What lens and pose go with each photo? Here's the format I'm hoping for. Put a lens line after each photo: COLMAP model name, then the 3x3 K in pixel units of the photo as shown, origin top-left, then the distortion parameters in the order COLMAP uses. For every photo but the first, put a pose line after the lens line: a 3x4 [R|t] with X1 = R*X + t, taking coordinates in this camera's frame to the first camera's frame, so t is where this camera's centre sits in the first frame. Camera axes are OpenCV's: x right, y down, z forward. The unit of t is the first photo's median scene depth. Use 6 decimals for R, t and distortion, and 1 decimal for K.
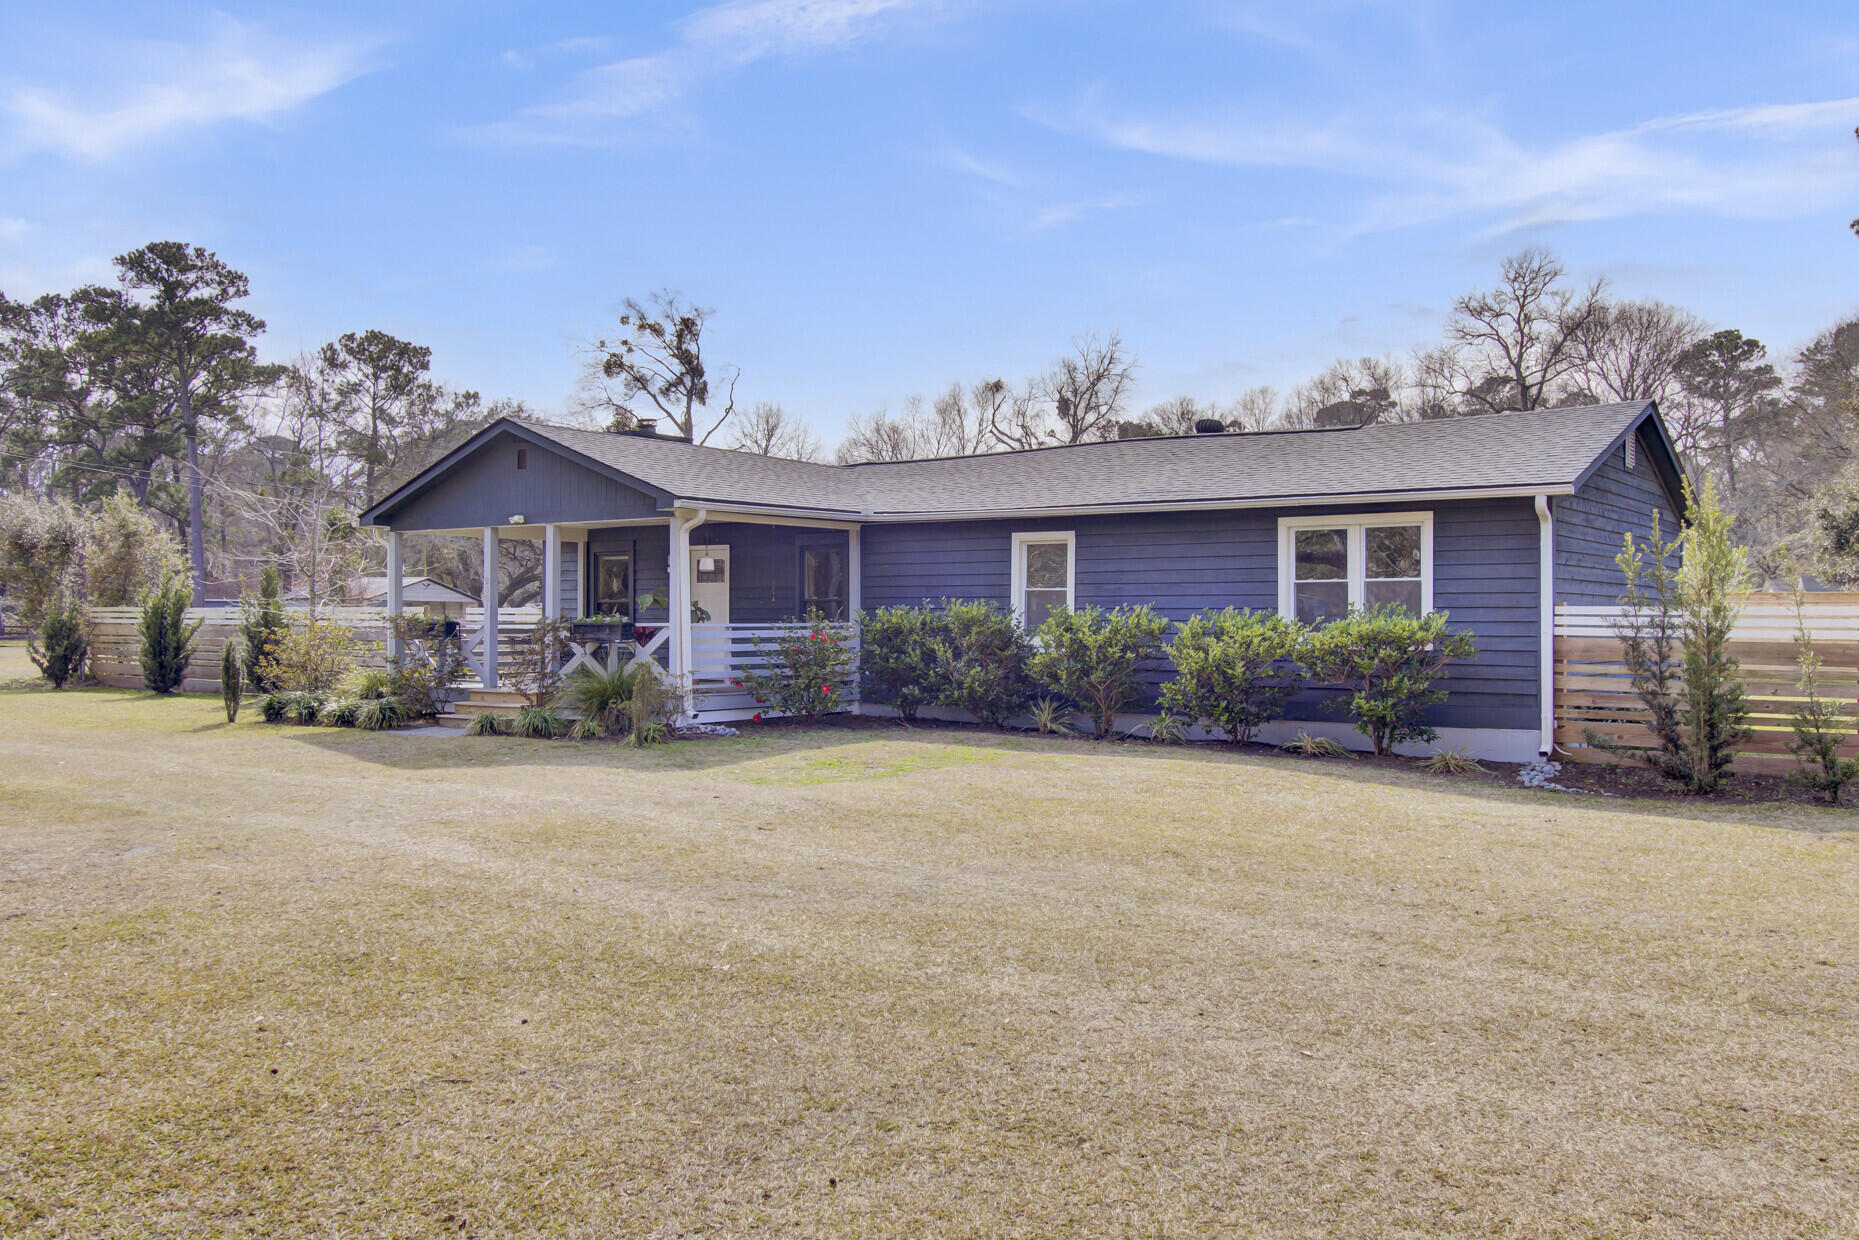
lens RADIAL K [[1491.9, 0, 929.5], [0, 1491.9, 620.0], [0, 0, 1]] dist [0.008742, 0.004767]
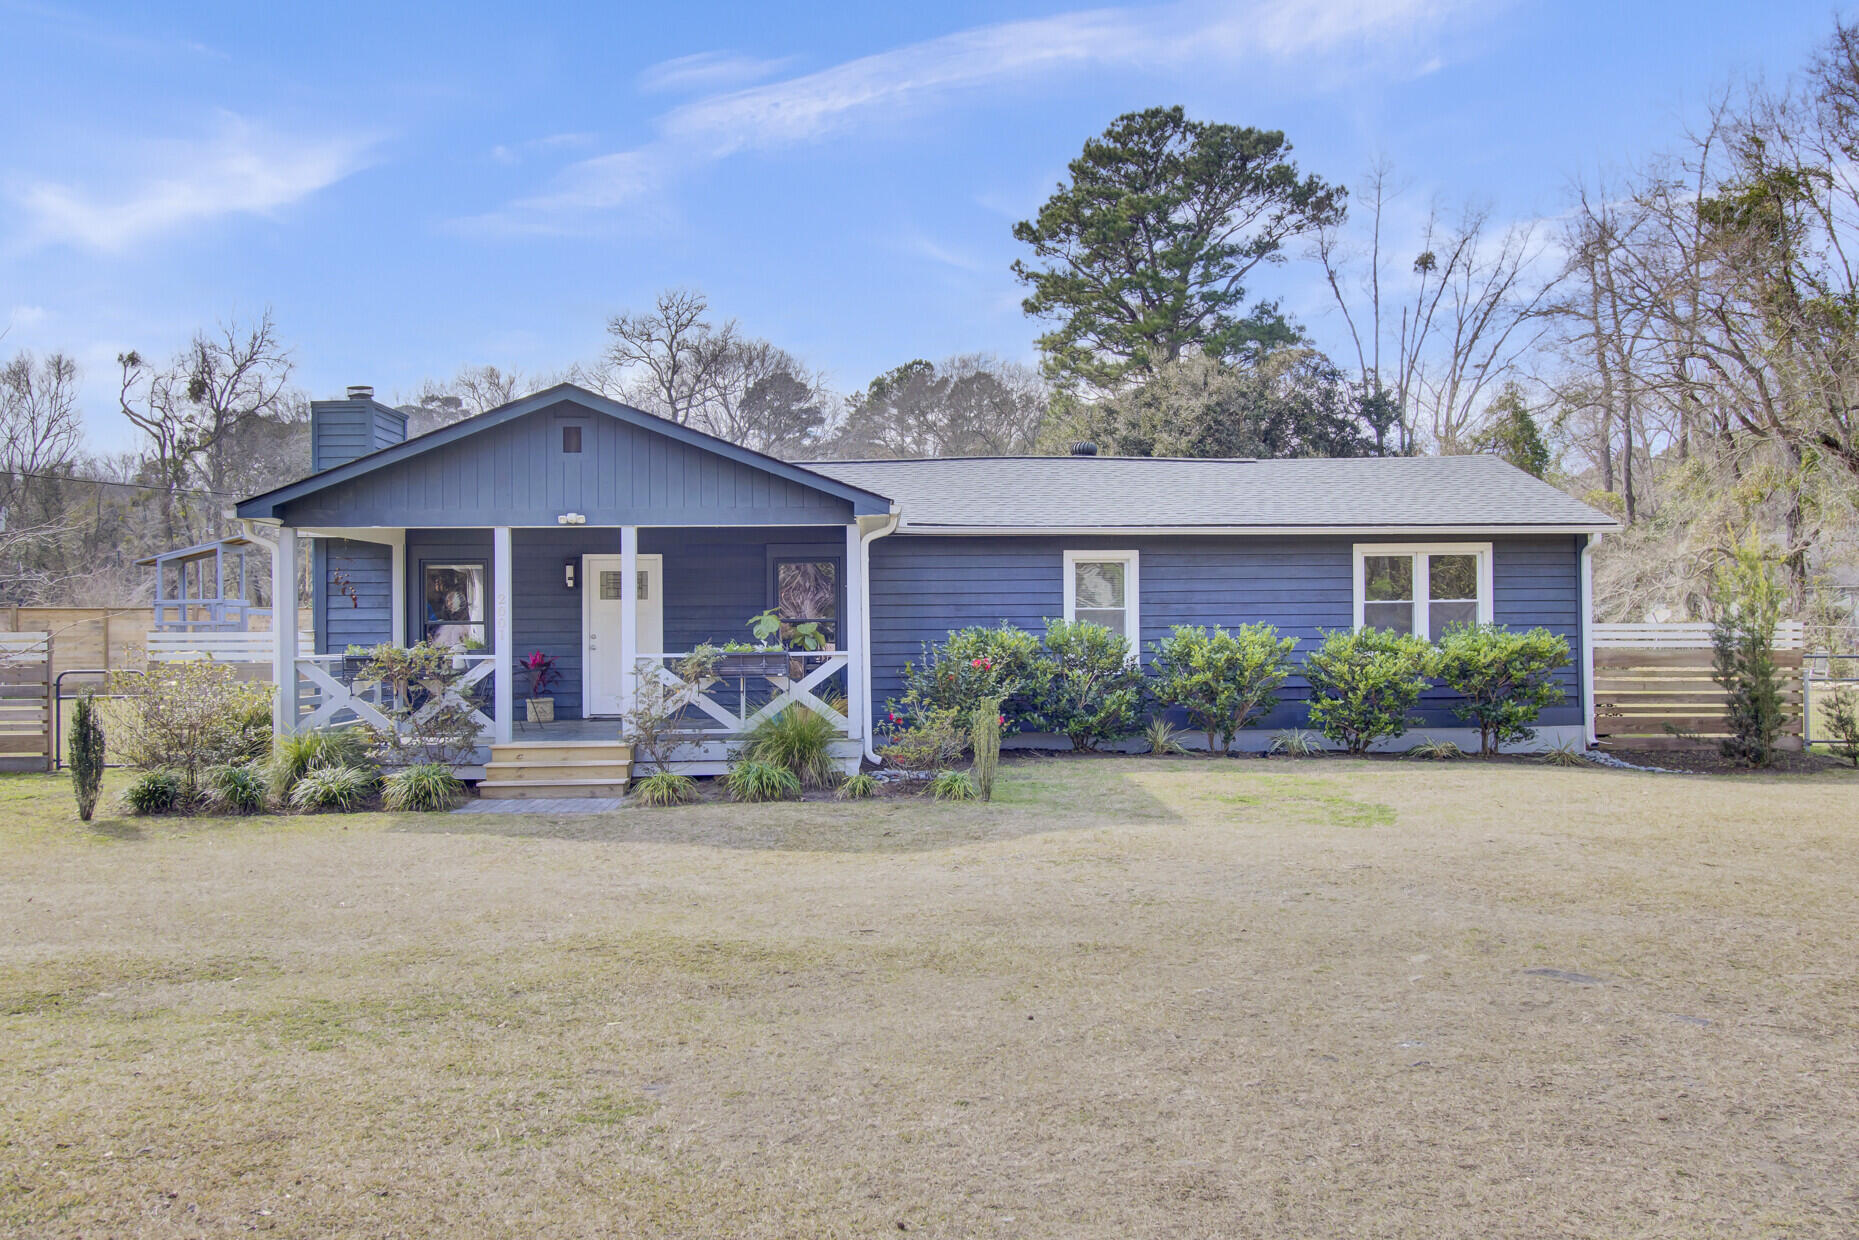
lens RADIAL K [[1491.9, 0, 929.5], [0, 1491.9, 620.0], [0, 0, 1]] dist [0.008742, 0.004767]
pose [[0.790320, -0.006934, 0.612655, -0.661270], [0.010585, 0.999941, -0.002337, -0.013078], [-0.612603, 0.008332, 0.790347, 0.316970]]
